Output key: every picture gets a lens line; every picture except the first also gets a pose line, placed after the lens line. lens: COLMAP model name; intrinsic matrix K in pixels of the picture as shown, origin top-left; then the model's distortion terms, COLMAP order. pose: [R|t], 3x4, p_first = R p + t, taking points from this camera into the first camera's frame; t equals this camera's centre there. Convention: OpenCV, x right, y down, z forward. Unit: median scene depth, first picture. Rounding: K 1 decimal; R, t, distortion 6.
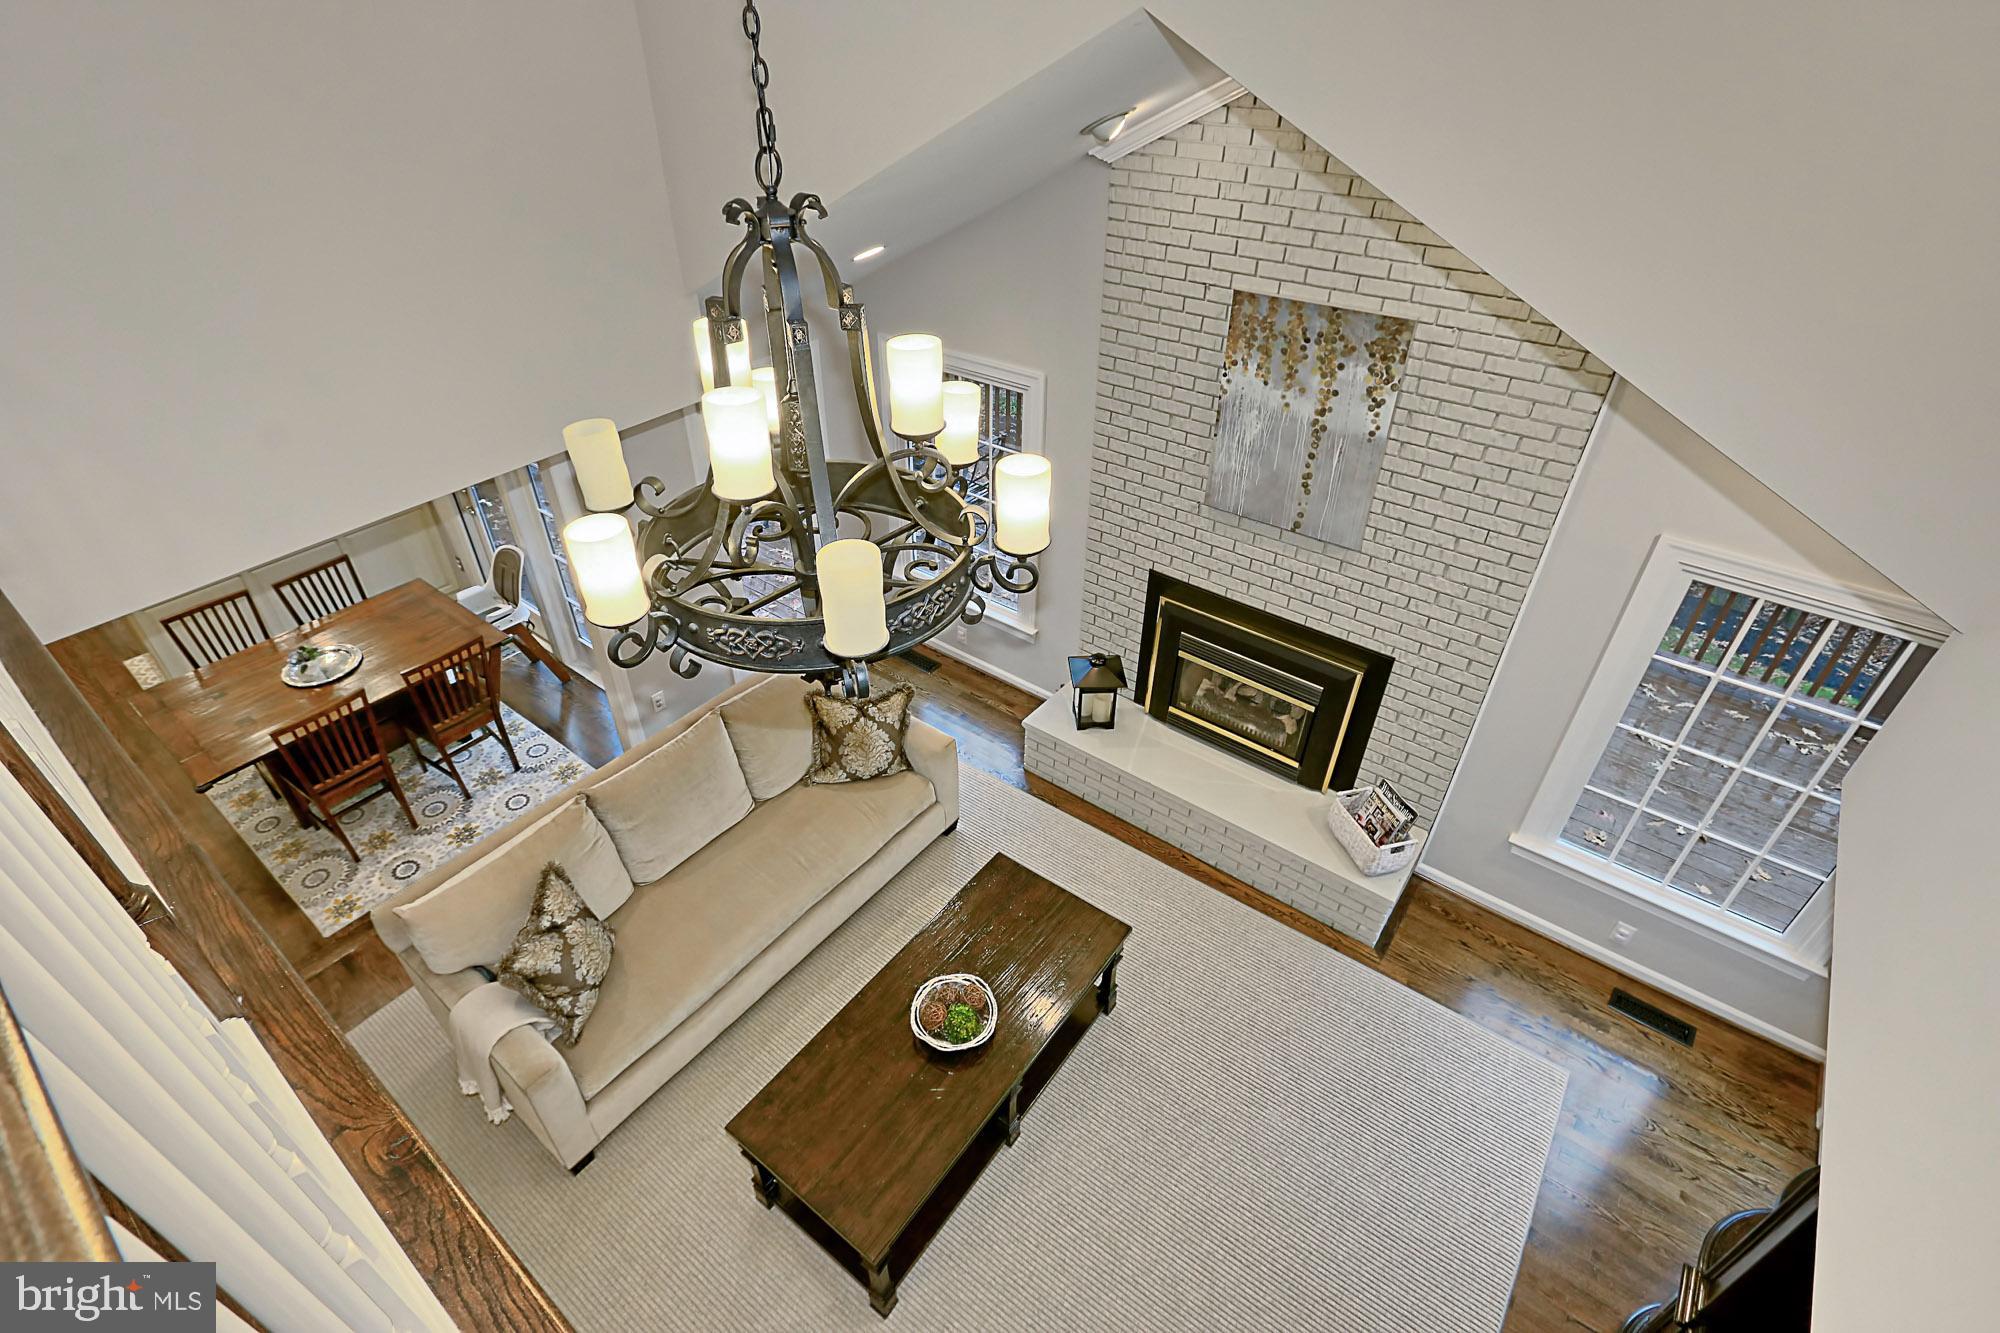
lens RADIAL K [[934.4, 0, 970.0], [0, 934.4, 660.8], [0, 0, 1]] dist [0.006726, 0.002188]
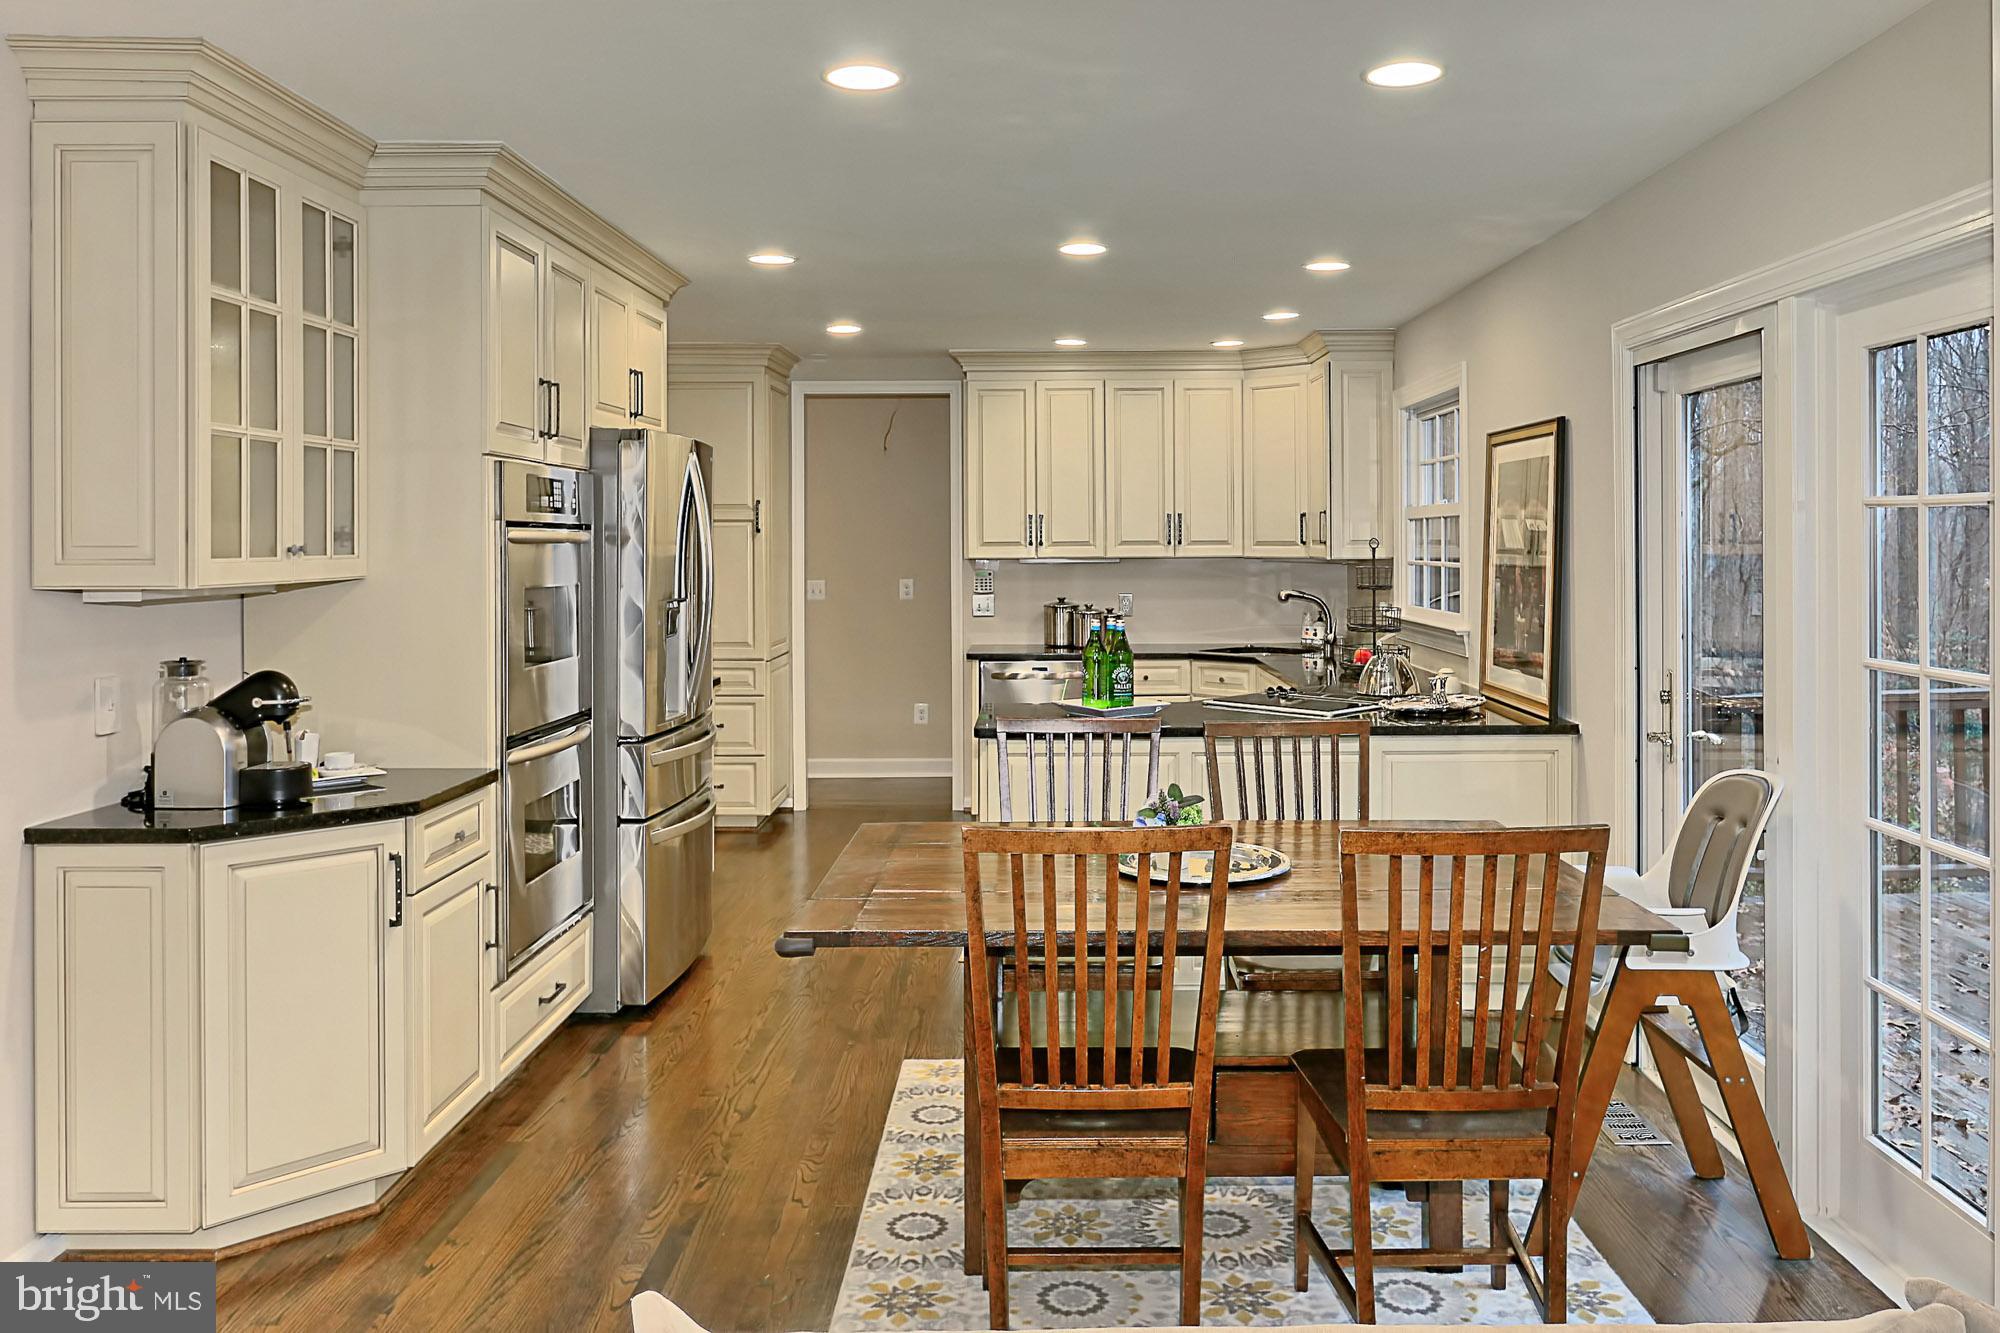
lens RADIAL K [[1519.7, 0, 1034.3], [0, 1519.7, 543.6], [0, 0, 1]] dist [-0.035868, 0.023110]
pose [[0.621516, 0.004615, -0.783388, -0.311371], [-0.462579, 0.809204, -0.362229, 0.188391], [0.632249, 0.587510, 0.505068, 0.707580]]
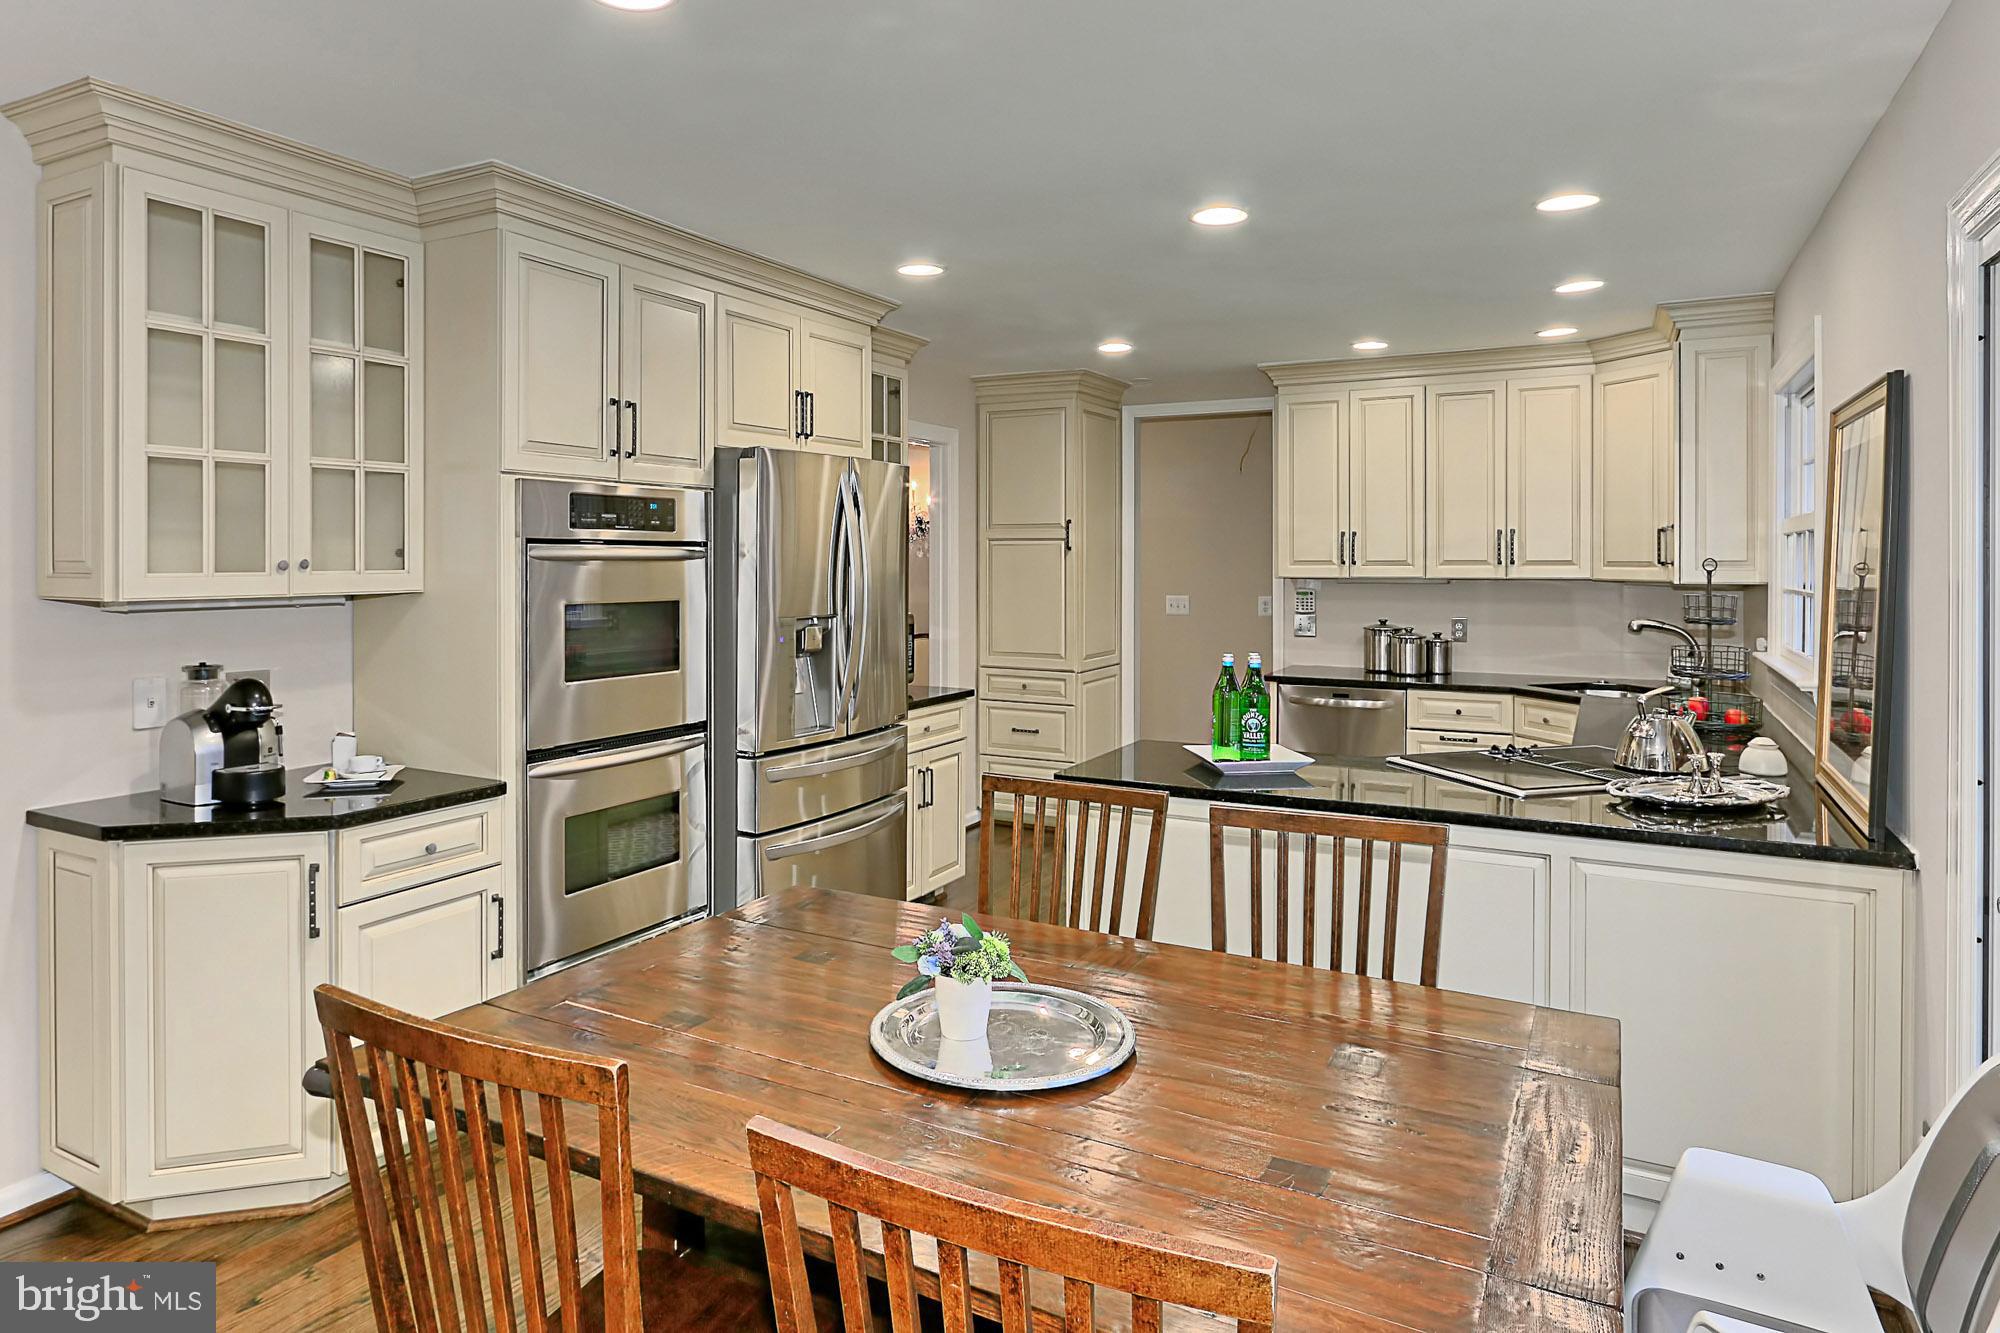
lens RADIAL K [[1220.2, 0, 927.2], [0, 1220.2, 568.6], [0, 0, 1]] dist [-0.008874, -0.004671]
pose [[0.166489, 0.014633, -0.985935, -0.442577], [-0.584498, 0.806747, -0.086727, -0.058058], [0.794131, 0.590716, 0.142868, 1.042978]]
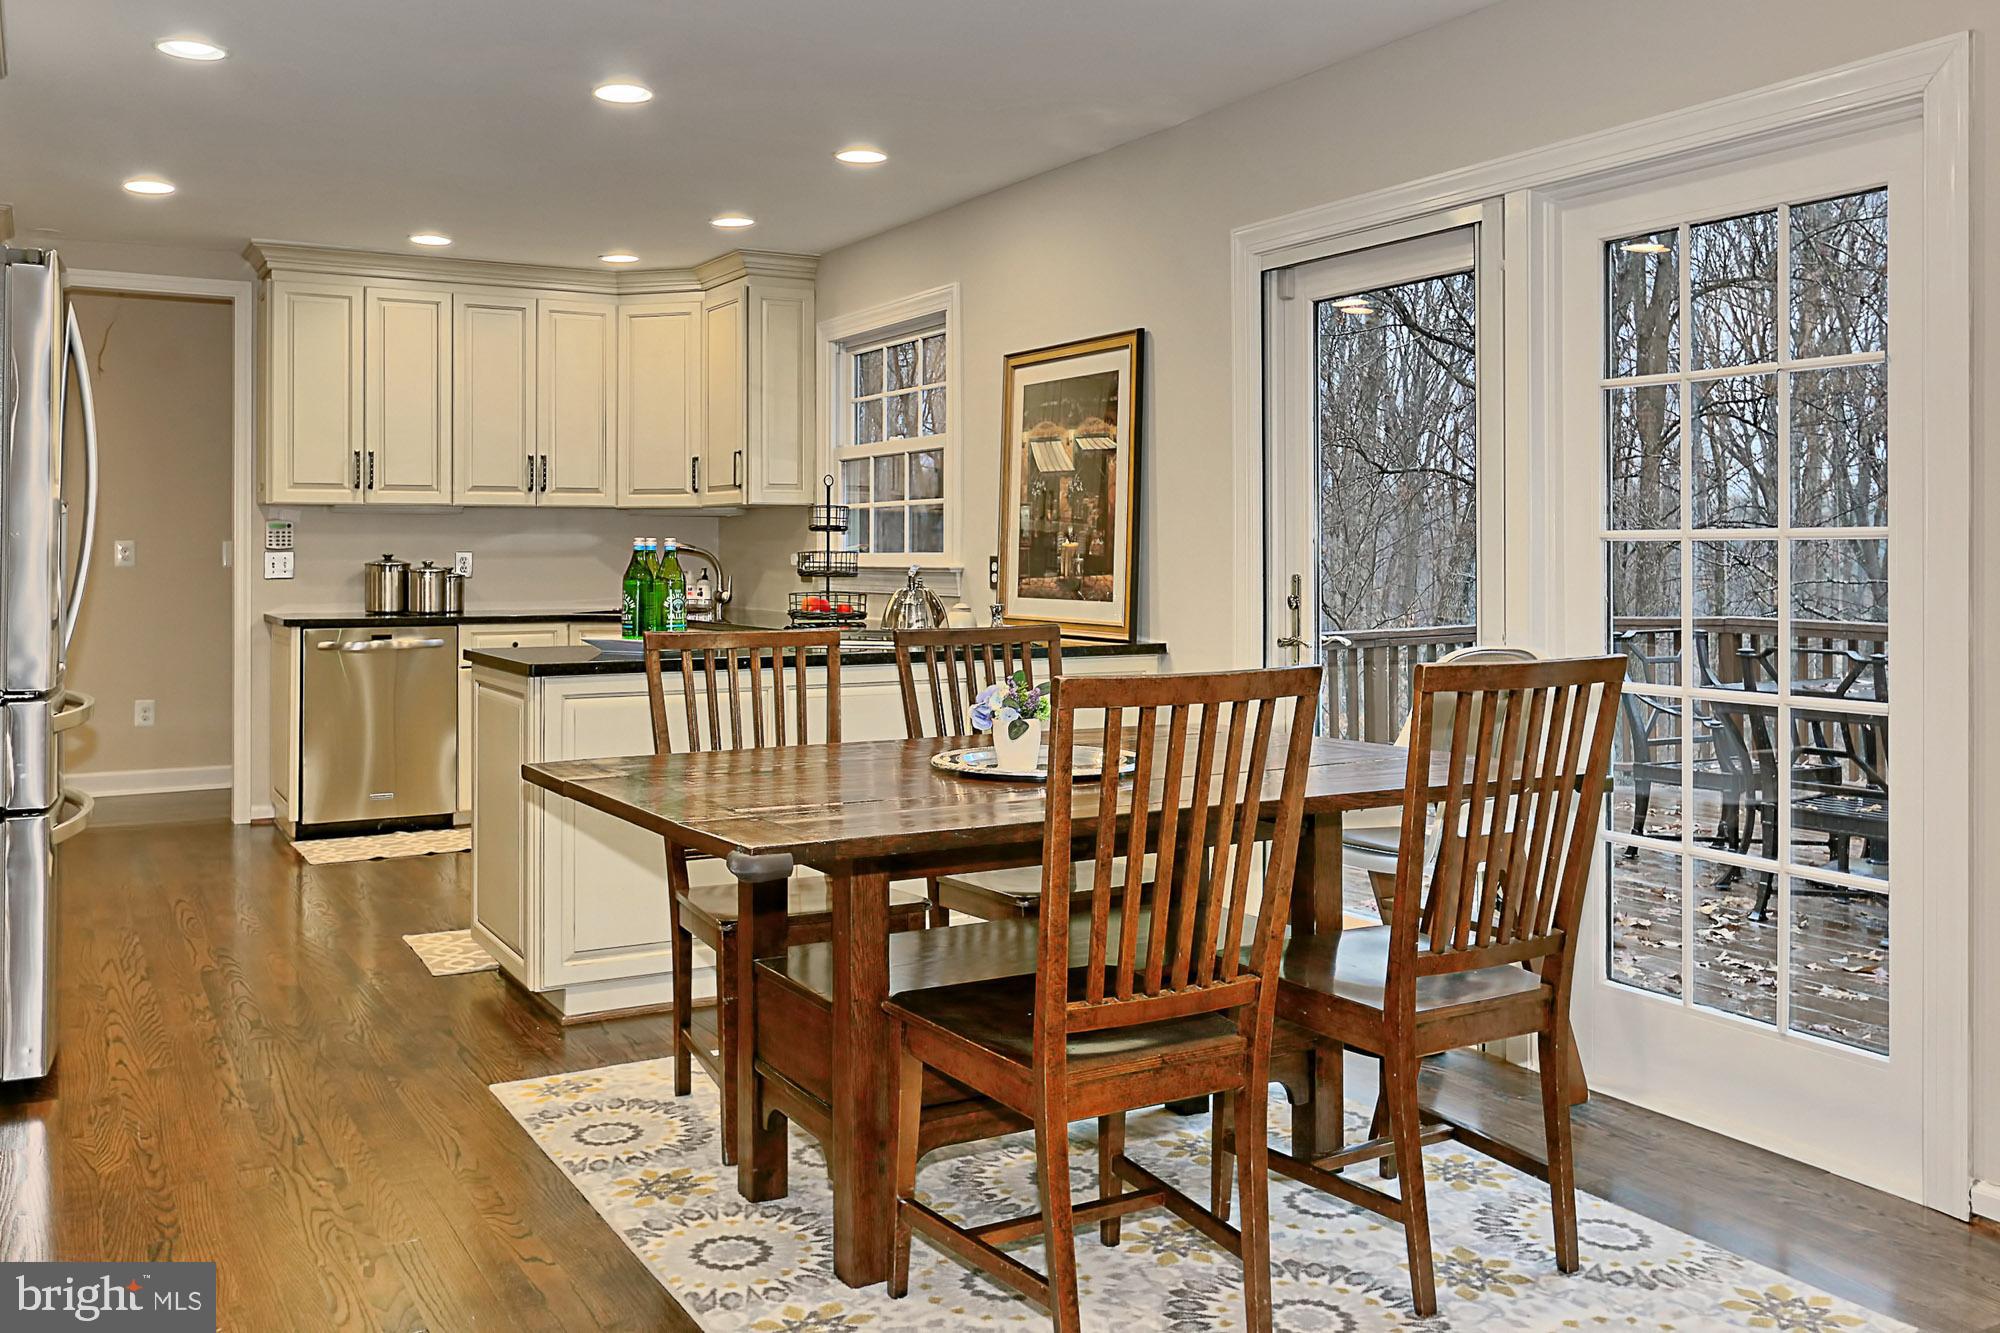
lens RADIAL K [[1636.1, 0, 898.3], [0, 1636.1, 556.5], [0, 0, 1]] dist [0.001717, -0.004601]
pose [[0.922810, 0.009176, -0.385147, -0.629049], [-0.235899, 0.803846, -0.546062, 0.330284], [0.304588, 0.594767, 0.743961, 0.639123]]
